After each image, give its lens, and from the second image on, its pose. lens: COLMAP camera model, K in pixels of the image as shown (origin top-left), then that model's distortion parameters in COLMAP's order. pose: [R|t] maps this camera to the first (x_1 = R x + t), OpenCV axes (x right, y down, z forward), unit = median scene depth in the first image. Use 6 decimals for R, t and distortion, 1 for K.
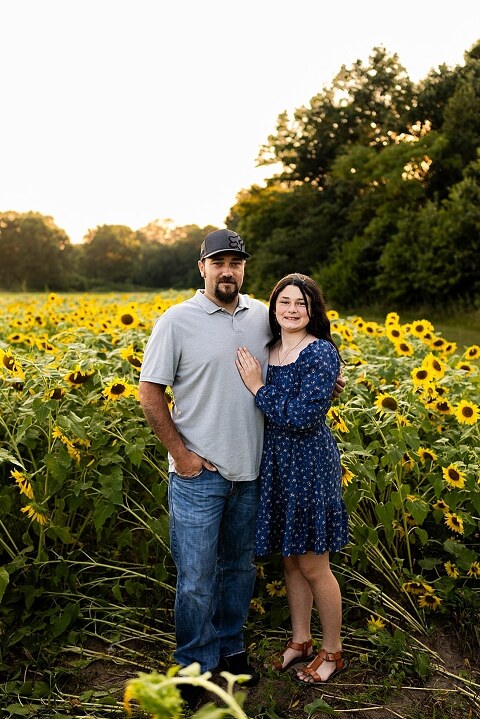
lens RADIAL K [[745.0, 0, 227.3], [0, 745.0, 341.2], [0, 0, 1]] dist [0.000098, -0.005730]
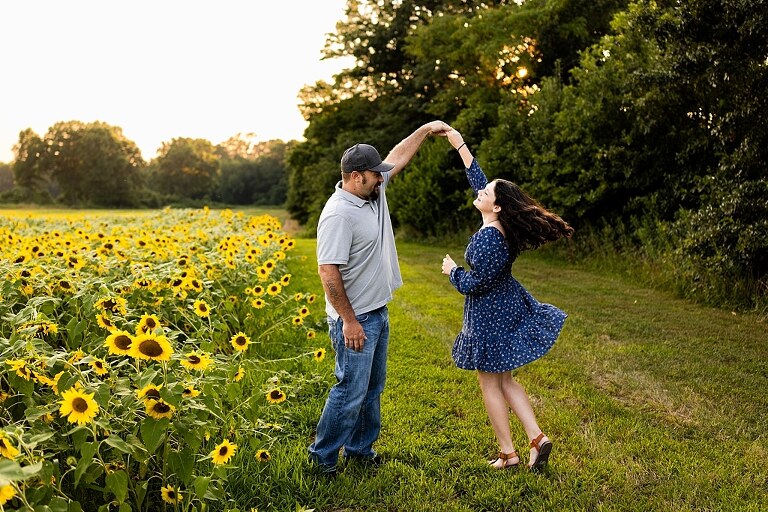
lens RADIAL K [[757.7, 0, 380.0], [0, 757.7, 265.9], [0, 0, 1]] dist [0.002680, -0.009685]
pose [[0.996155, -0.002730, 0.087566, 0.040871], [0.001970, 0.999960, 0.008769, -0.016116], [-0.087586, -0.008562, 0.996120, 0.216519]]
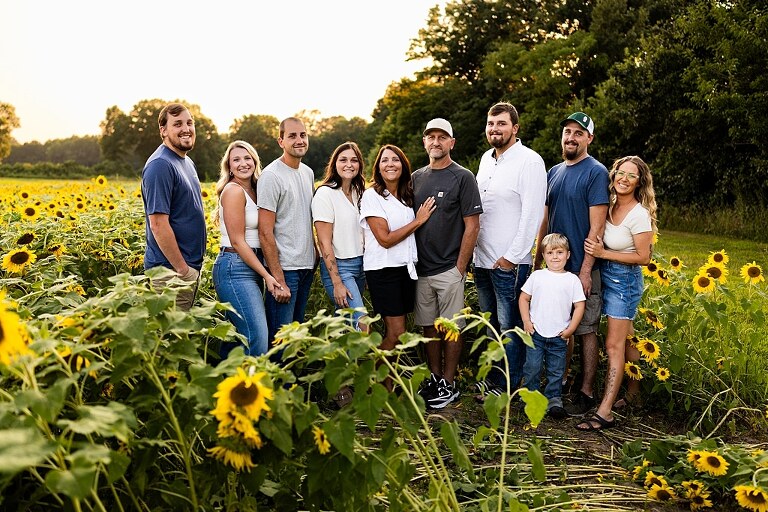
lens RADIAL K [[743.9, 0, 384.7], [0, 743.9, 255.2], [0, 0, 1]] dist [0.004088, -0.008542]
pose [[0.999733, 0.015377, 0.017262, -0.007688], [-0.015855, 0.999484, 0.027919, 0.004665], [-0.016823, -0.028185, 0.999461, -0.029243]]
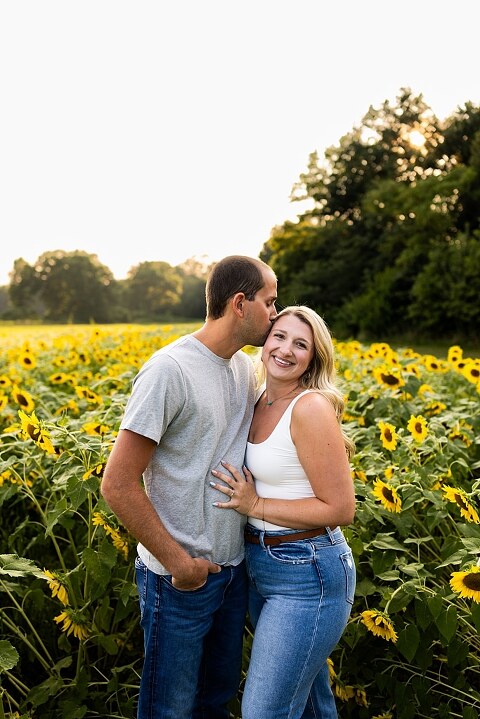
lens RADIAL K [[699.2, 0, 239.0], [0, 699.2, 356.2], [0, 0, 1]] dist [0.000770, 0.000434]
pose [[0.999410, -0.012088, -0.032154, -0.003227], [0.011531, 0.999781, -0.017449, -0.002193], [0.032358, 0.017068, 0.999331, 0.018463]]
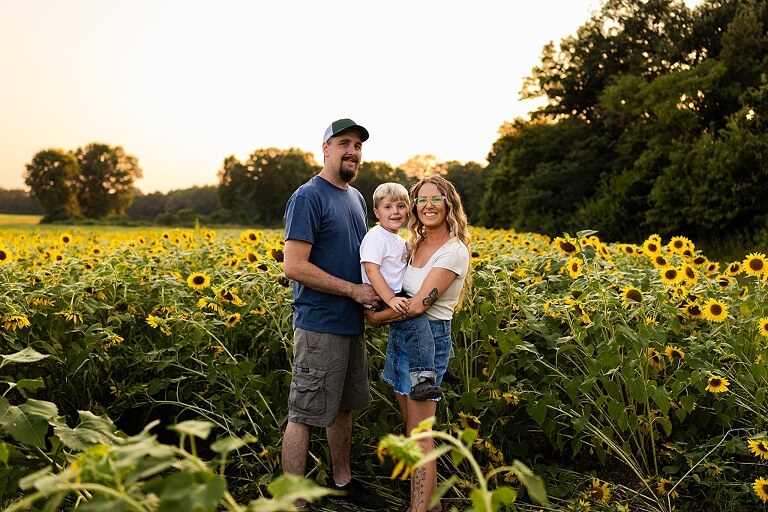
lens RADIAL K [[769.3, 0, 386.9], [0, 769.3, 254.4], [0, 0, 1]] dist [-0.001178, -0.012528]
pose [[0.991278, 0.012371, -0.131206, 0.001061], [-0.016949, 0.999284, -0.033836, 0.004519], [0.130694, 0.035765, 0.990777, -0.007231]]
